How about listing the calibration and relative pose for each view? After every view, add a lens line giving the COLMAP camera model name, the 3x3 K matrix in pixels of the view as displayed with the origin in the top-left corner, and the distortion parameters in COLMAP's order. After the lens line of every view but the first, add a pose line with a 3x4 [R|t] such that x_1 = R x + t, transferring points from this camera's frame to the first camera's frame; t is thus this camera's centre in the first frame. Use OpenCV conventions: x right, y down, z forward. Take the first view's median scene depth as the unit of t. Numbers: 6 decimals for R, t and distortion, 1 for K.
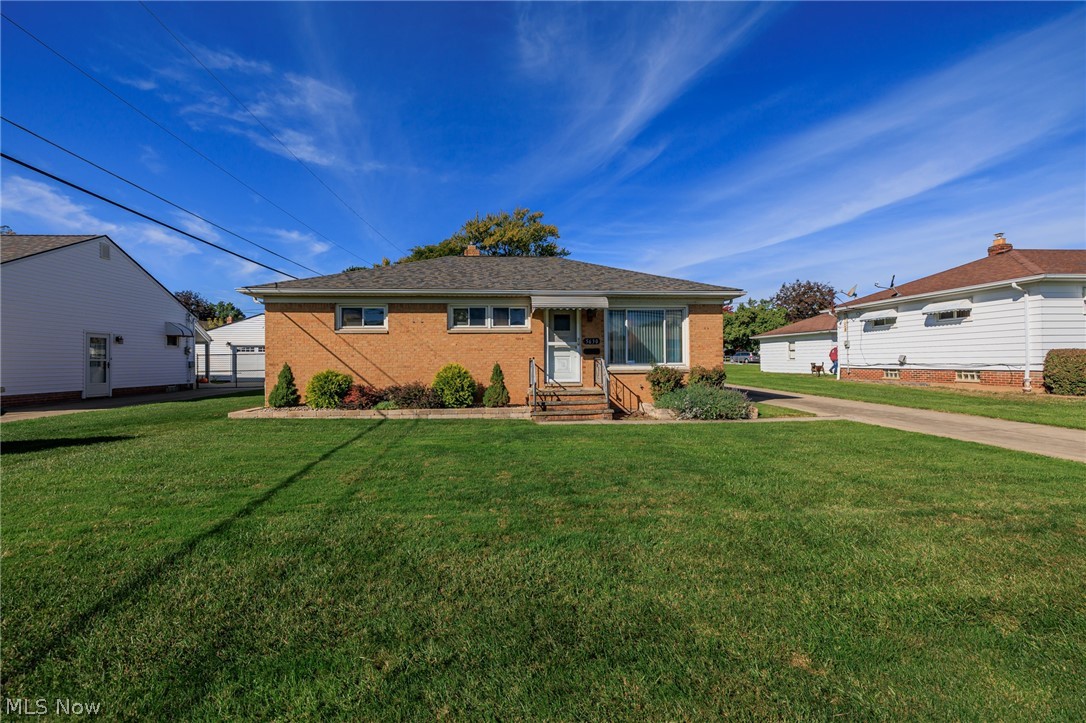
lens RADIAL K [[458.8, 0, 543.4], [0, 458.8, 364.0], [0, 0, 1]] dist [0.000099, 0.000745]
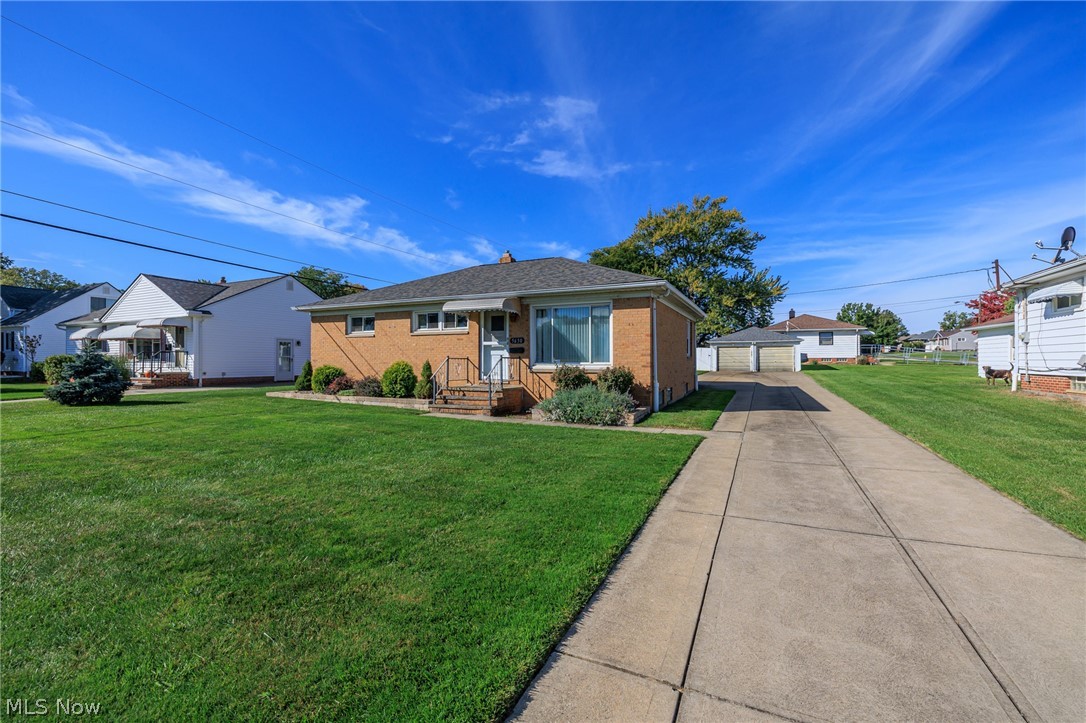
lens RADIAL K [[458.8, 0, 541.9], [0, 458.8, 392.9], [0, 0, 1]] dist [0.000099, 0.000745]
pose [[0.862175, 0.044399, -0.504662, 0.156184], [-0.010766, 0.997533, 0.069368, -0.001042], [0.506497, -0.054374, 0.860526, 0.030951]]
